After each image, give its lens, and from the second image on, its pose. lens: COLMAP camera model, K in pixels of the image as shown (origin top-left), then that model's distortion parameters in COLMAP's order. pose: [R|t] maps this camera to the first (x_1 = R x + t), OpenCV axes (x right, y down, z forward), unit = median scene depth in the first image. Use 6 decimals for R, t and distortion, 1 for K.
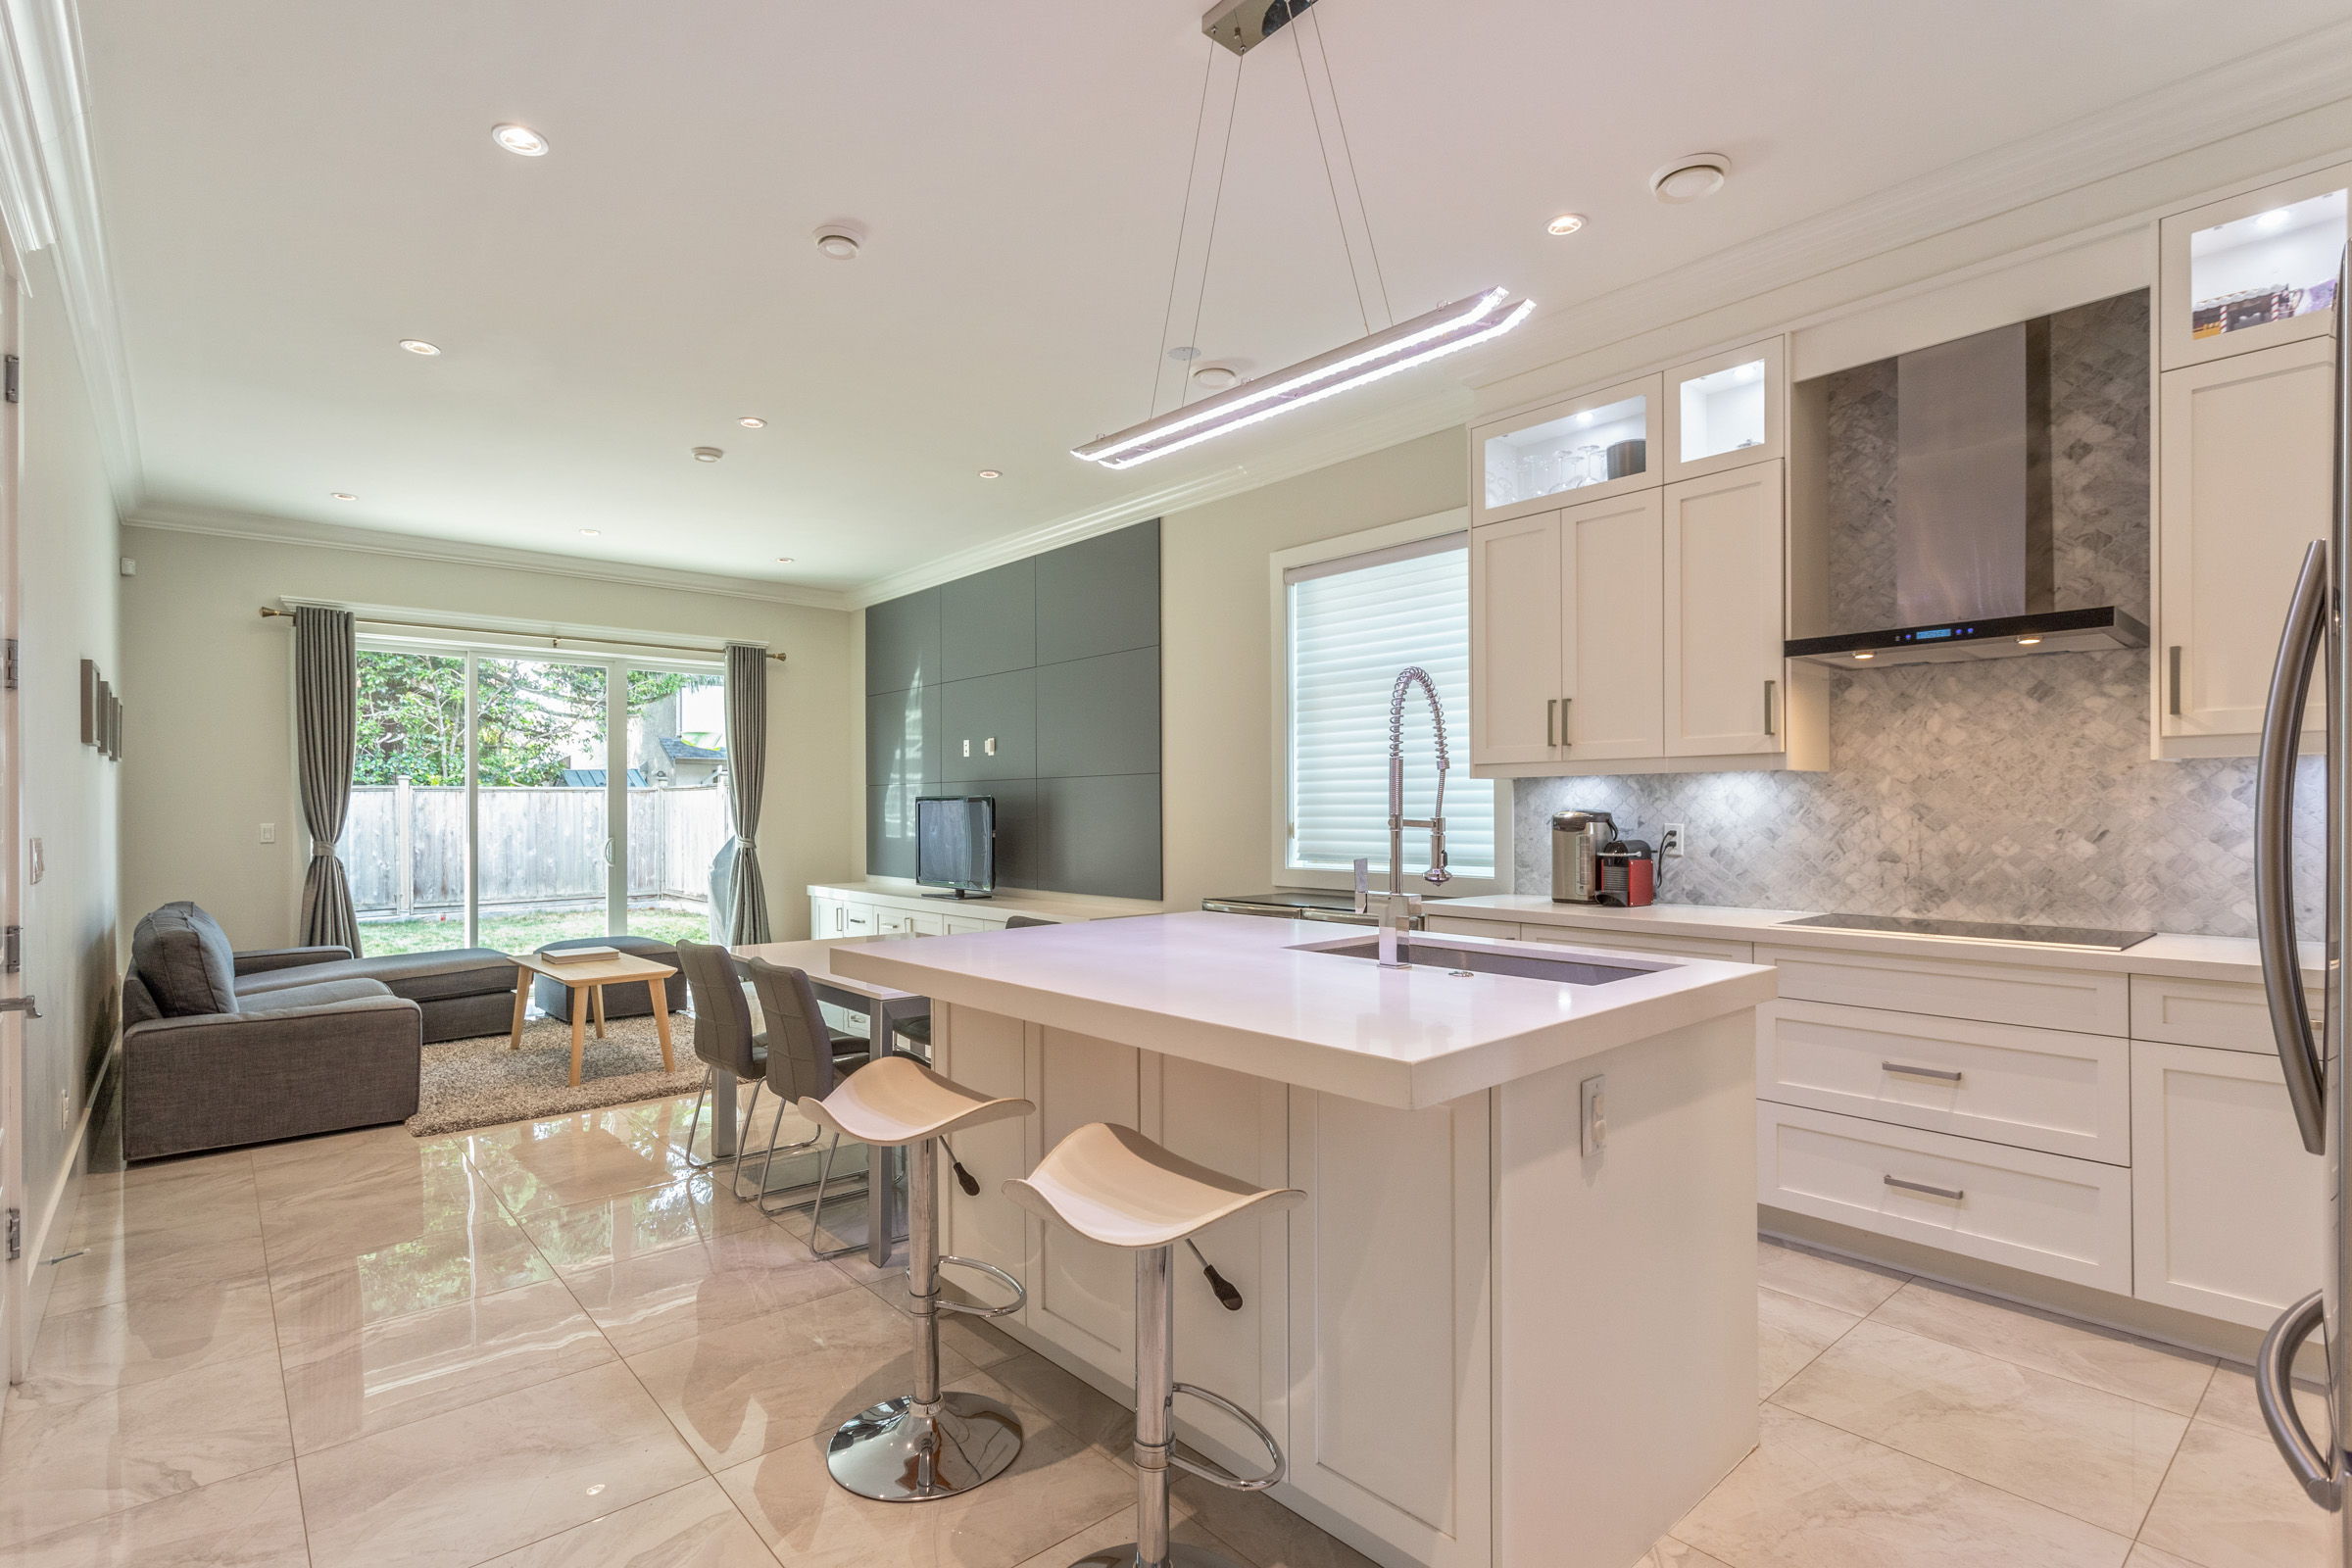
lens RADIAL K [[1119.1, 0, 1166.2], [0, 1119.1, 809.1], [0, 0, 1]] dist [0.000327, -0.000230]
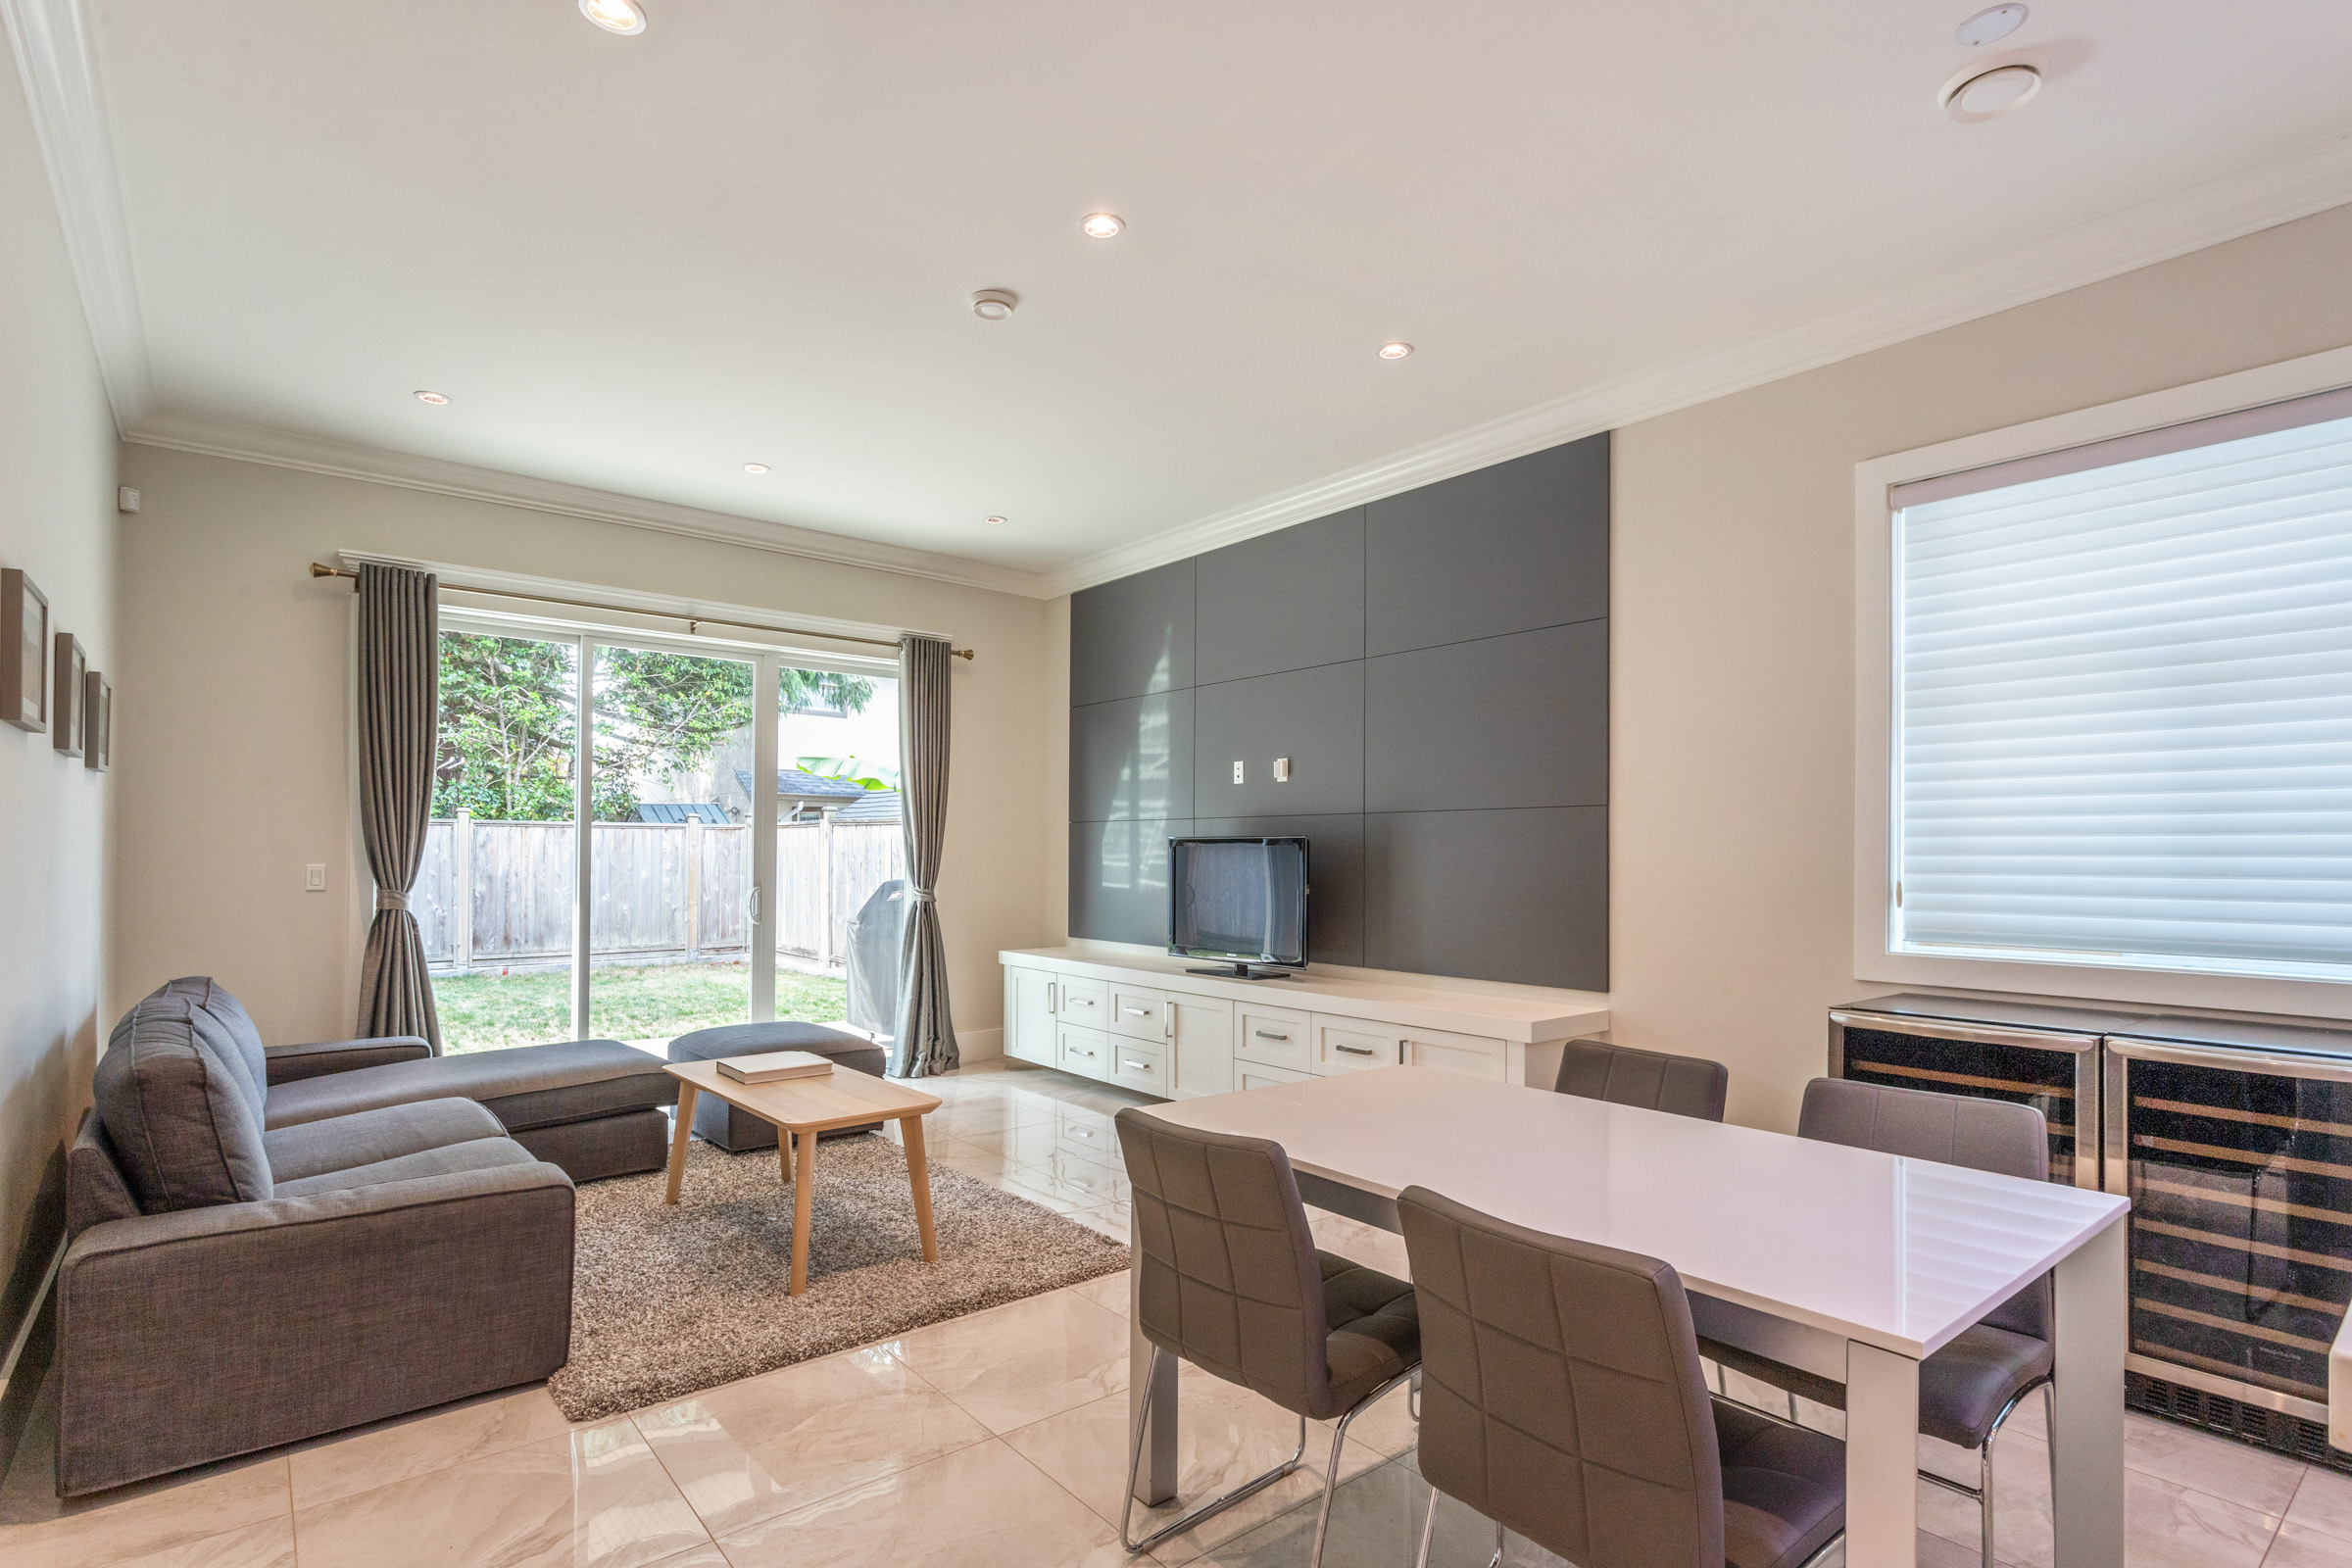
lens RADIAL K [[1141.9, 0, 1176.9], [0, 1141.9, 844.9], [0, 0, 1]] dist [0.000337, 0.000398]
pose [[0.999649, 0.010169, -0.024463, -0.224554], [-0.010363, 0.999916, -0.007794, 0.000058], [0.024382, 0.008045, 0.999670, 0.270535]]
